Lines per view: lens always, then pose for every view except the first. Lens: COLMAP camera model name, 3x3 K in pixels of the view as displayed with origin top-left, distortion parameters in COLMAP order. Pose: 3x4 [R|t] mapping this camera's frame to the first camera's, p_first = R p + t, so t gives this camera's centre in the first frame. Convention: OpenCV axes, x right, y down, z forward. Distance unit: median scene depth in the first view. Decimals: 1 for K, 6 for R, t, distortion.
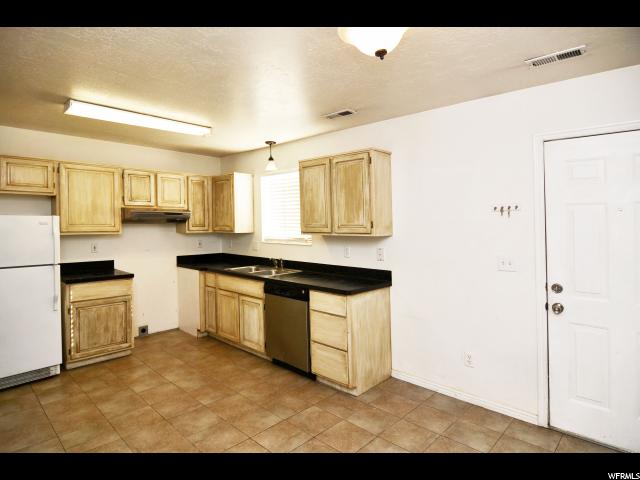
lens RADIAL K [[343.0, 0, 319.1], [0, 343.0, 219.2], [0, 0, 1]] dist [-0.034005, -0.000253]
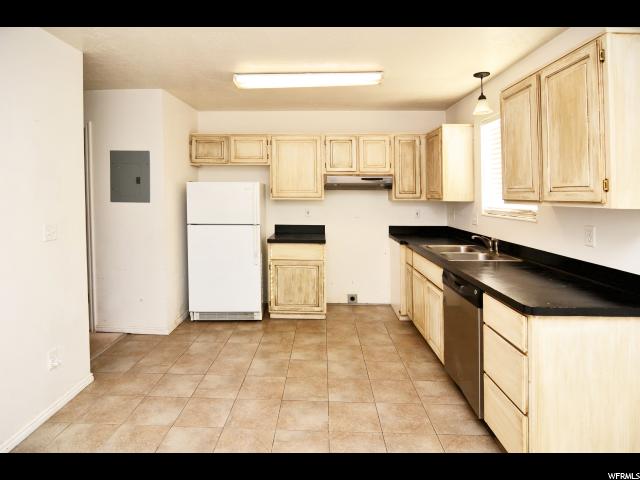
lens RADIAL K [[354.9, 0, 312.9], [0, 354.9, 198.7], [0, 0, 1]] dist [-0.017942, -0.001531]
pose [[0.658924, 0.011065, -0.752128, 0.224801], [0.008490, 0.999719, 0.022145, 0.018070], [0.752161, -0.020978, 0.658645, 0.305406]]
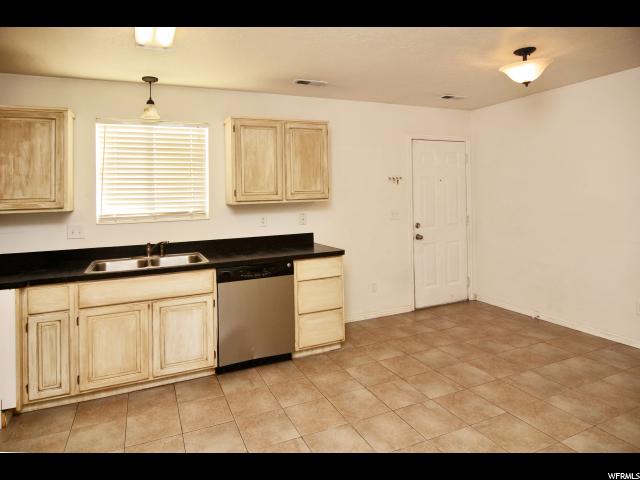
lens RADIAL K [[331.8, 0, 307.5], [0, 331.8, 186.1], [0, 0, 1]] dist [-0.018141, -0.000271]
pose [[0.460306, 0.010846, 0.887694, -0.731973], [0.015227, 0.999682, -0.020109, 0.020189], [-0.887630, 0.022773, 0.459994, 0.495875]]
